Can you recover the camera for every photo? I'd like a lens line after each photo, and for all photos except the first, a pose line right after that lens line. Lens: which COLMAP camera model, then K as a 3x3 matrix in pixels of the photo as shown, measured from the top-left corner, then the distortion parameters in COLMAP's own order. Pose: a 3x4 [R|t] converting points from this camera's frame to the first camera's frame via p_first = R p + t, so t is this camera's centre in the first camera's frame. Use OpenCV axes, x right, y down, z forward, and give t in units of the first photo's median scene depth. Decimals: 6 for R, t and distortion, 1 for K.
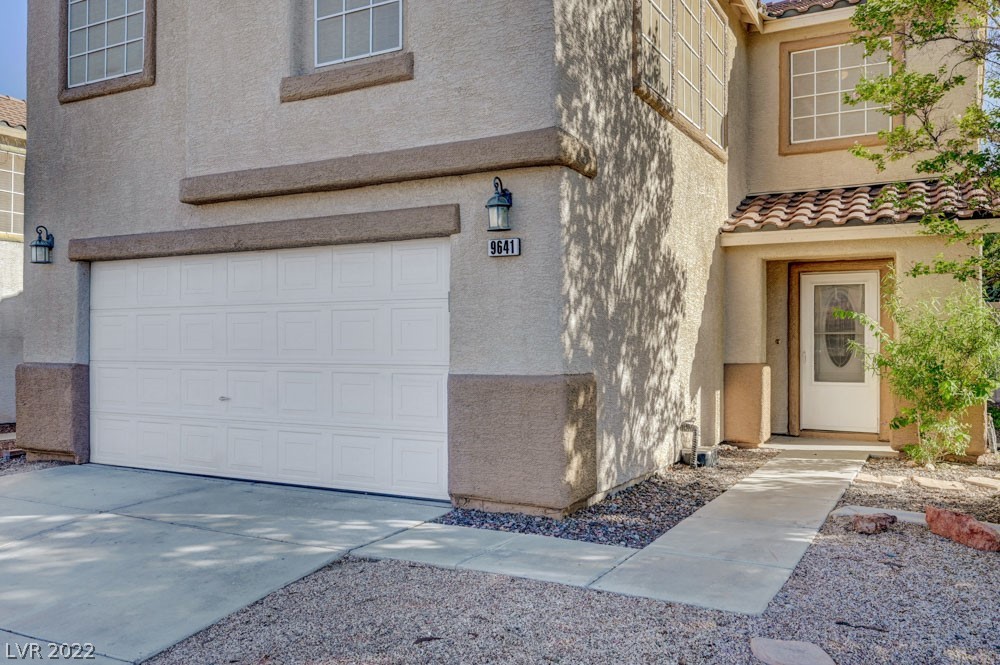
lens RADIAL K [[819.9, 0, 500.0], [0, 819.9, 332.5], [0, 0, 1]] dist [-0.003052, -0.003691]
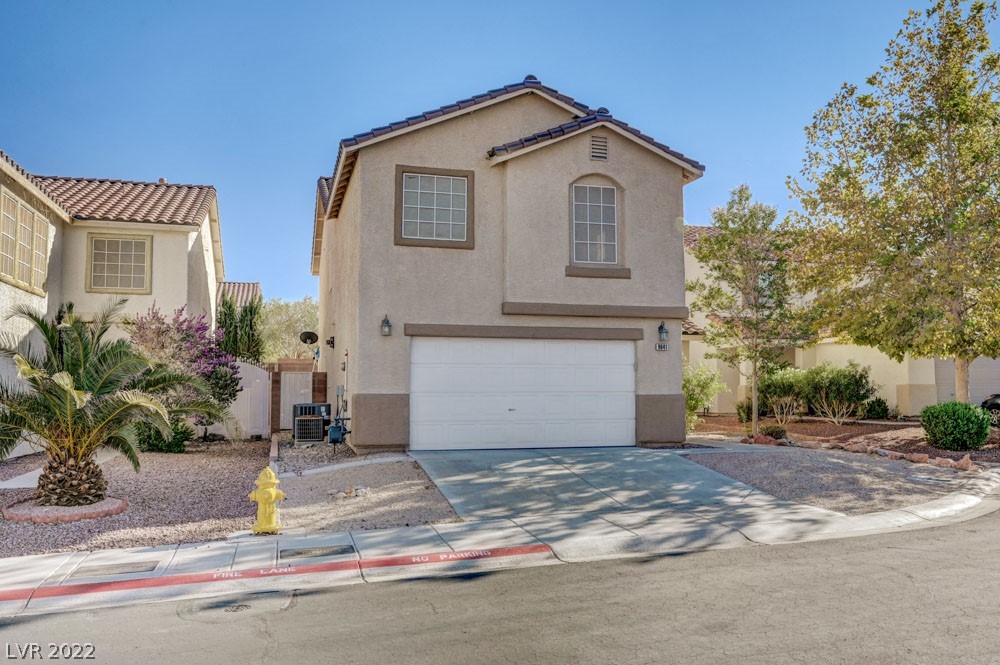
lens RADIAL K [[819.9, 0, 500.0], [0, 819.9, 332.5], [0, 0, 1]] dist [-0.003052, -0.003691]
pose [[0.722110, 0.047601, 0.690139, -1.801833], [-0.008463, 0.998163, -0.059991, 0.011952], [-0.691727, 0.037479, 0.721186, -0.467224]]
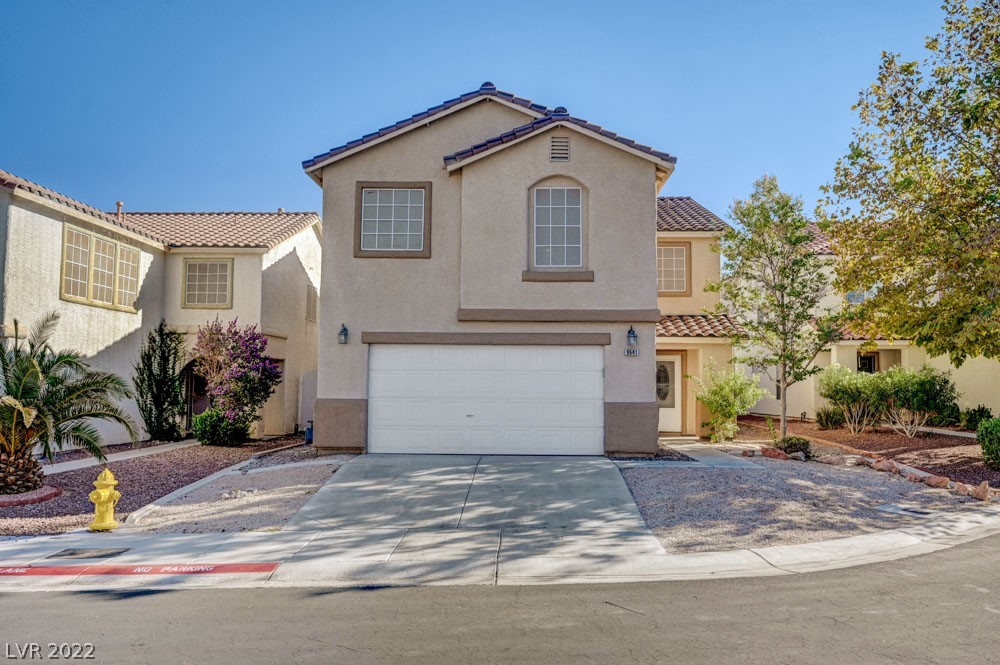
lens RADIAL K [[741.3, 0, 500.0], [0, 741.3, 332.5], [0, 0, 1]] dist [-0.005109, -0.002687]
pose [[0.896372, 0.038214, 0.441653, -1.114019], [-0.012981, 0.998113, -0.060017, -0.016980], [-0.443113, 0.048064, 0.895176, -0.718415]]
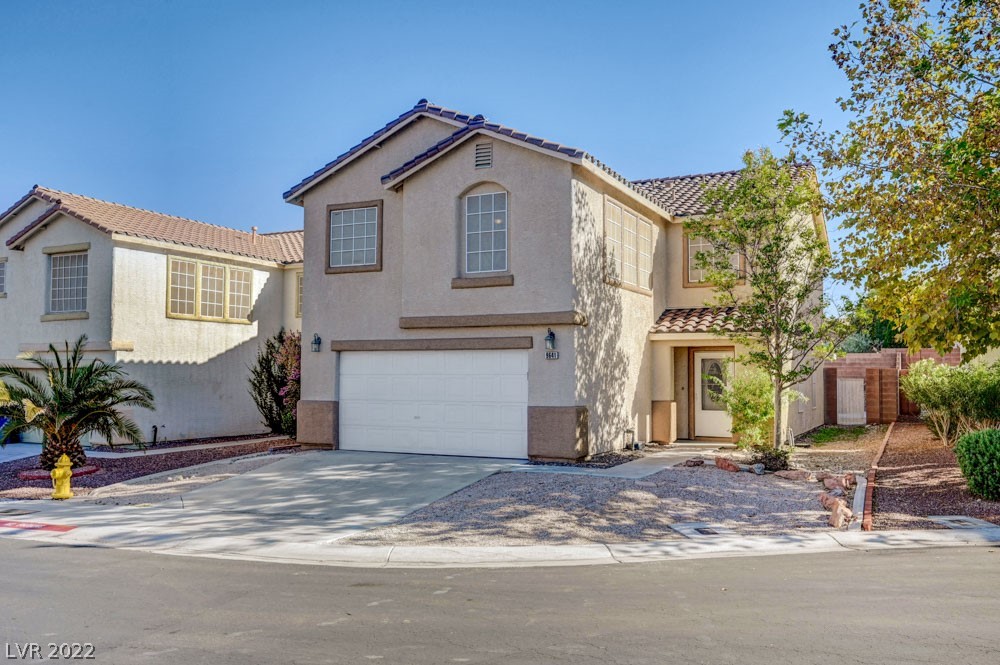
lens RADIAL K [[819.9, 0, 500.0], [0, 819.9, 332.5], [0, 0, 1]] dist [-0.003052, -0.003691]
pose [[0.999633, 0.003340, 0.026893, -0.176816], [-0.002281, 0.999225, -0.039285, -0.060427], [-0.027004, 0.039209, 0.998866, -1.211167]]
